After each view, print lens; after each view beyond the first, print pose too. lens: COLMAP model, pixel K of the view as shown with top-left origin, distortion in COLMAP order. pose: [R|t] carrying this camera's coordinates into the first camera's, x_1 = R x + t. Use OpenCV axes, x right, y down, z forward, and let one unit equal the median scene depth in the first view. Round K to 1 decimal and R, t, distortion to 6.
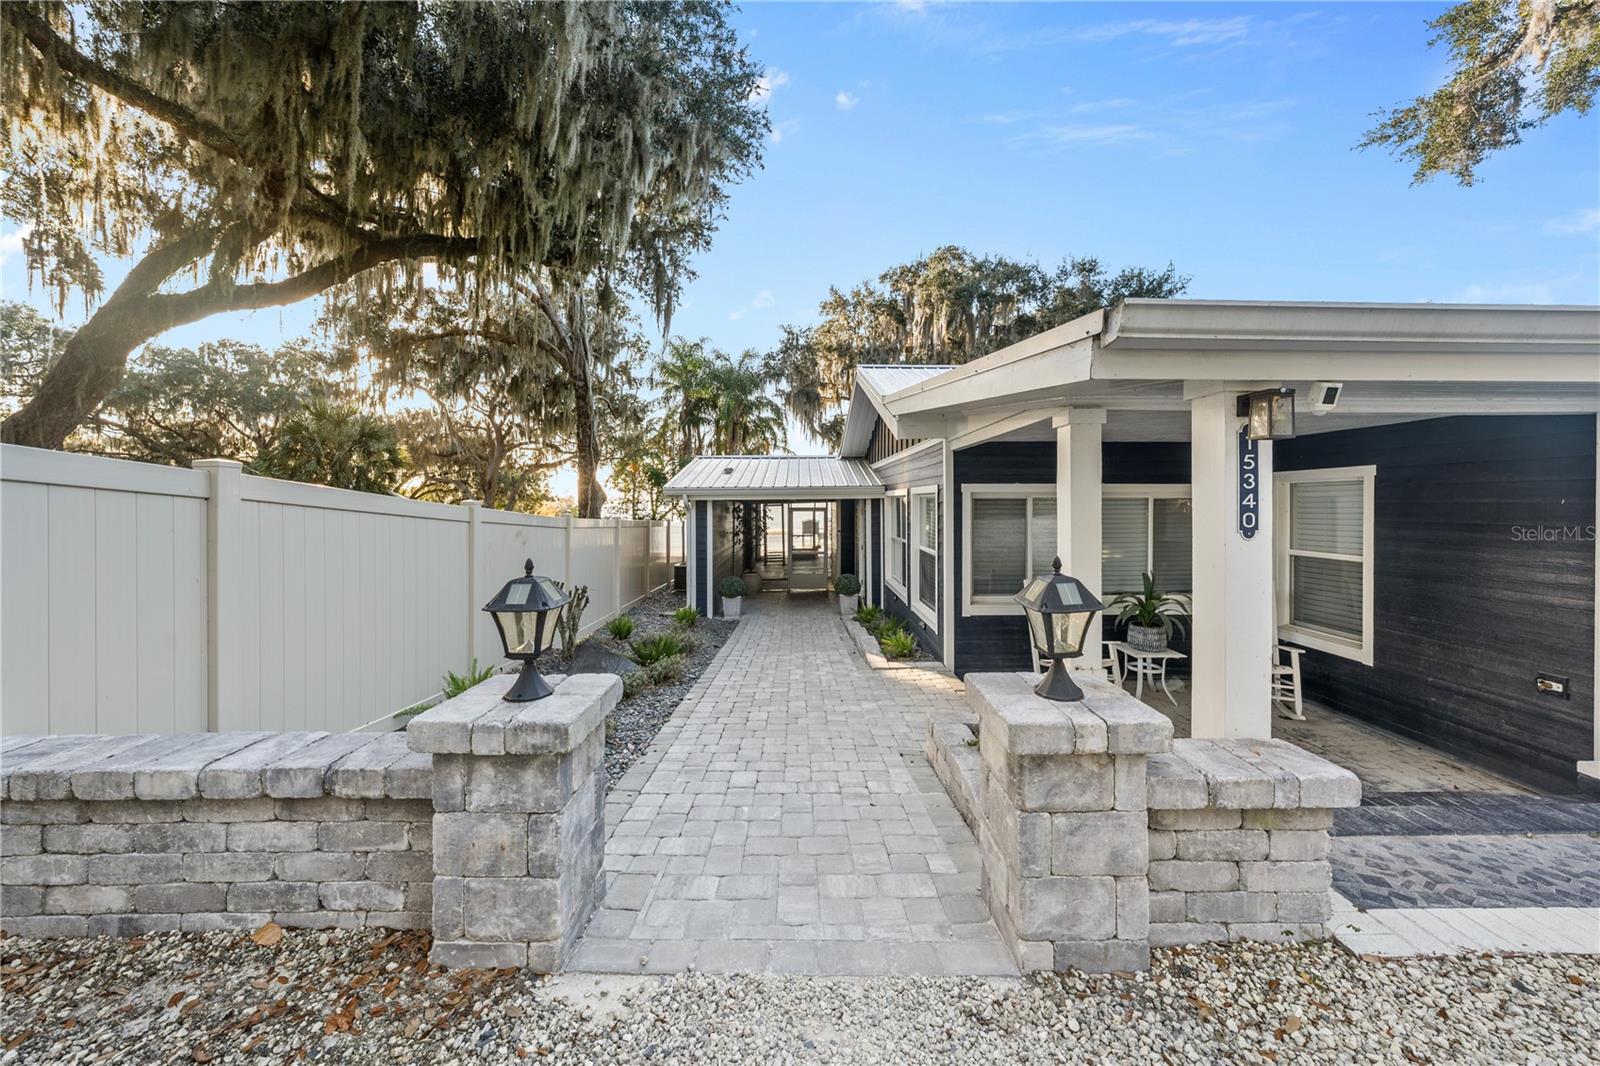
lens RADIAL K [[556.5, 0, 803.8], [0, 556.5, 510.1], [0, 0, 1]] dist [-0.001609, -0.000148]
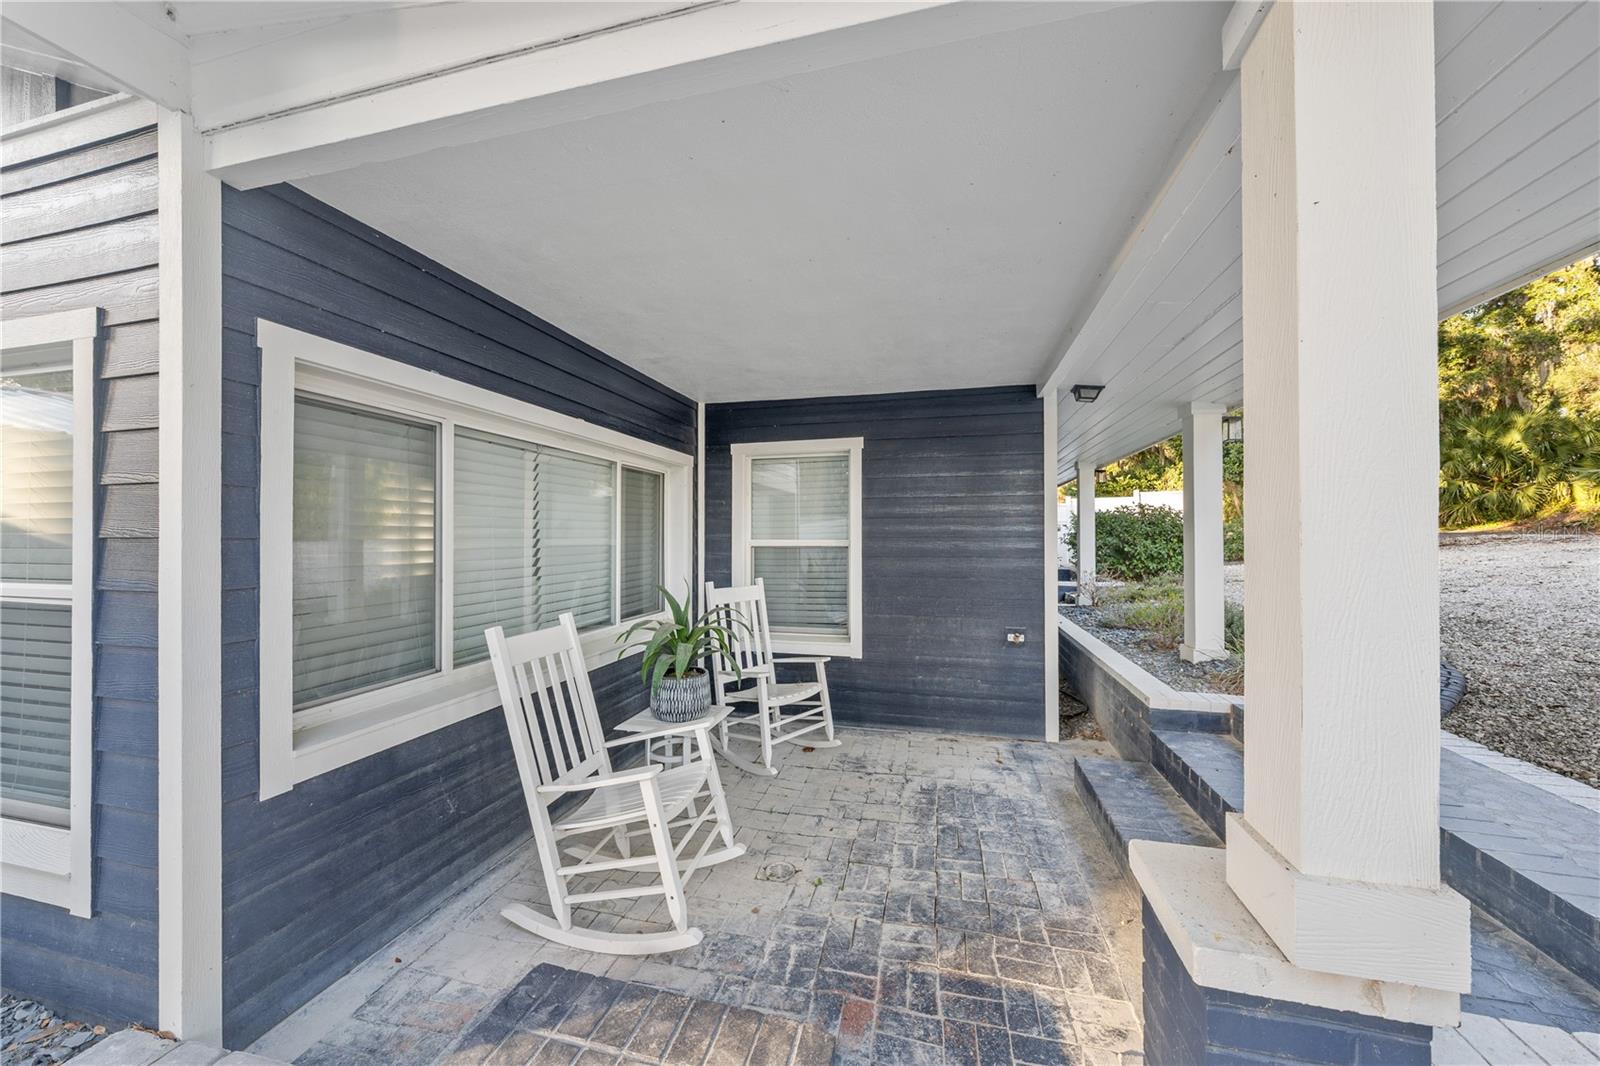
lens RADIAL K [[562.8, 0, 800.0], [0, 562.8, 533.0], [0, 0, 1]] dist [-0.000134, 0.000015]
pose [[0.254751, 0.007921, 0.966974, 0.047451], [0.014006, 0.999831, -0.011880, 0.037758], [-0.966905, 0.016570, 0.254597, 0.378937]]
